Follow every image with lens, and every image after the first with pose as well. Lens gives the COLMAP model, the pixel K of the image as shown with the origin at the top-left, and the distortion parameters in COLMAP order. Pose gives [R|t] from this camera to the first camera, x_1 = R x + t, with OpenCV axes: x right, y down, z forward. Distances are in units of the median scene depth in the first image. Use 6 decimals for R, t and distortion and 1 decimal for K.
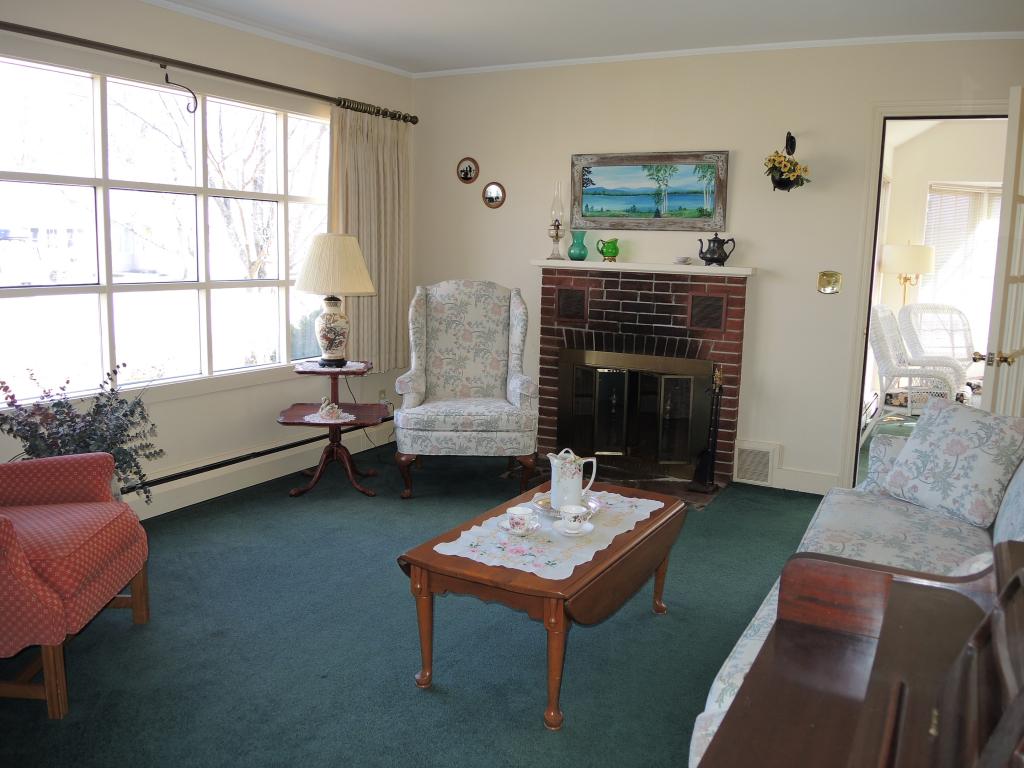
lens RADIAL K [[852.9, 0, 512.0], [0, 852.9, 384.0], [0, 0, 1]] dist [-0.065786, -0.007572]
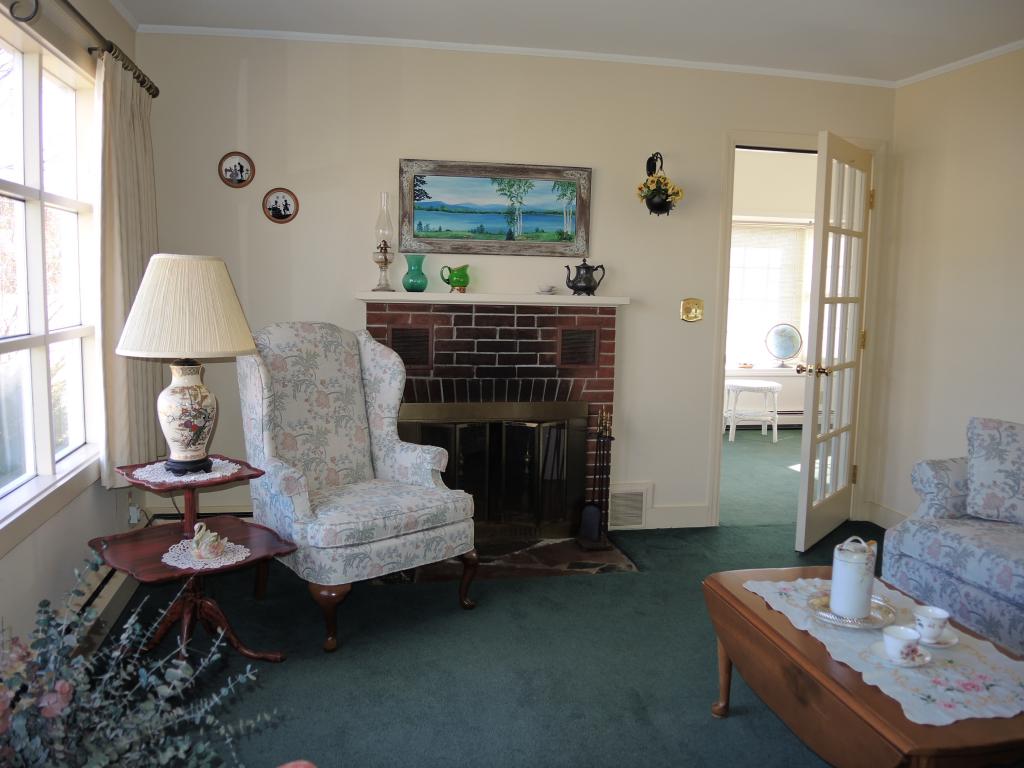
lens RADIAL K [[852.9, 0, 512.0], [0, 852.9, 384.0], [0, 0, 1]] dist [-0.065786, -0.007572]
pose [[0.766732, -0.084261, 0.636413, -0.387571], [0.101470, 0.994794, 0.009462, -0.060954], [-0.633897, 0.057322, 0.771290, 0.351569]]
